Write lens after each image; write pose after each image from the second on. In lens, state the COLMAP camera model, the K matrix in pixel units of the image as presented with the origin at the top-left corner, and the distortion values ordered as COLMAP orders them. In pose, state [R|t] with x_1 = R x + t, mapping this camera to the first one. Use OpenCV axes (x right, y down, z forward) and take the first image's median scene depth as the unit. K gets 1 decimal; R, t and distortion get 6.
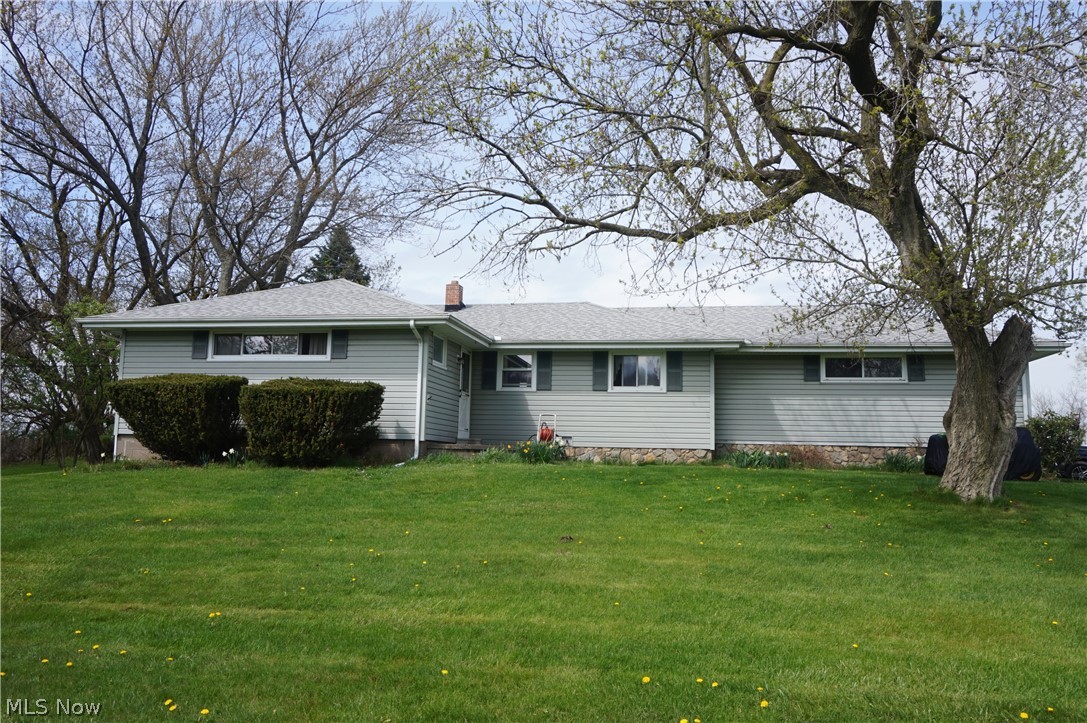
lens RADIAL K [[820.2, 0, 539.7], [0, 820.2, 363.6], [0, 0, 1]] dist [0.002365, 0.000799]
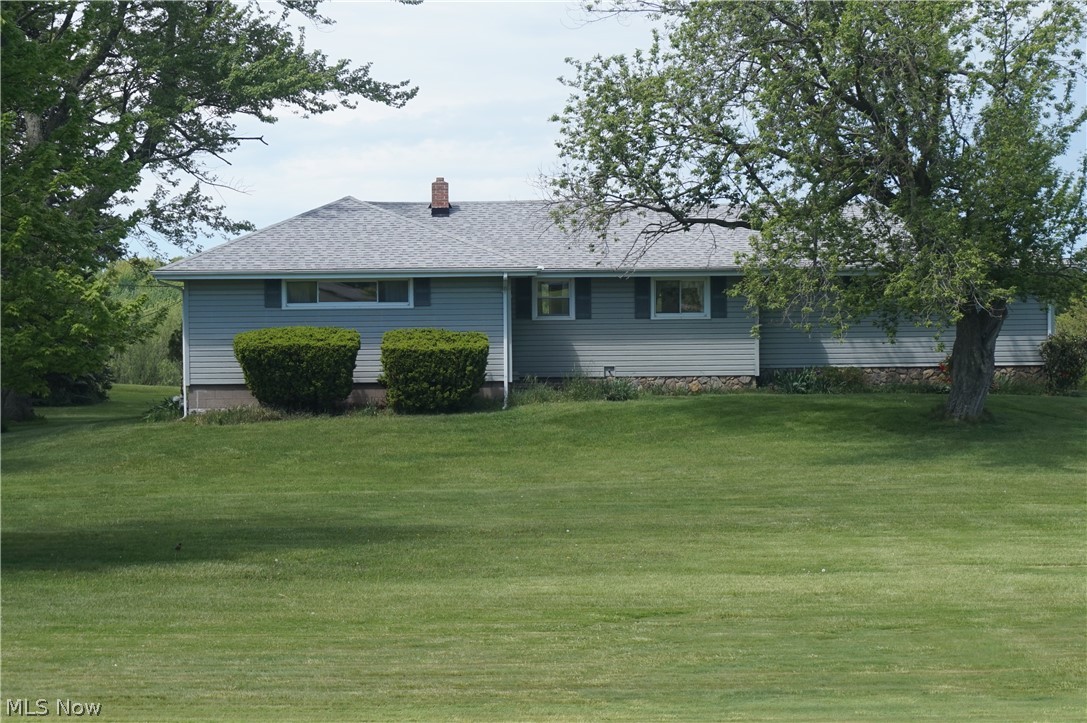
lens RADIAL K [[2375.6, 0, 544.0], [0, 2375.6, 361.3], [0, 0, 1]] dist [-0.061775, 0.000000]
pose [[0.978053, -0.034312, 0.205509, -0.621246], [0.006725, 0.991032, 0.133457, -0.293262], [-0.208246, -0.129146, 0.969513, -1.700463]]
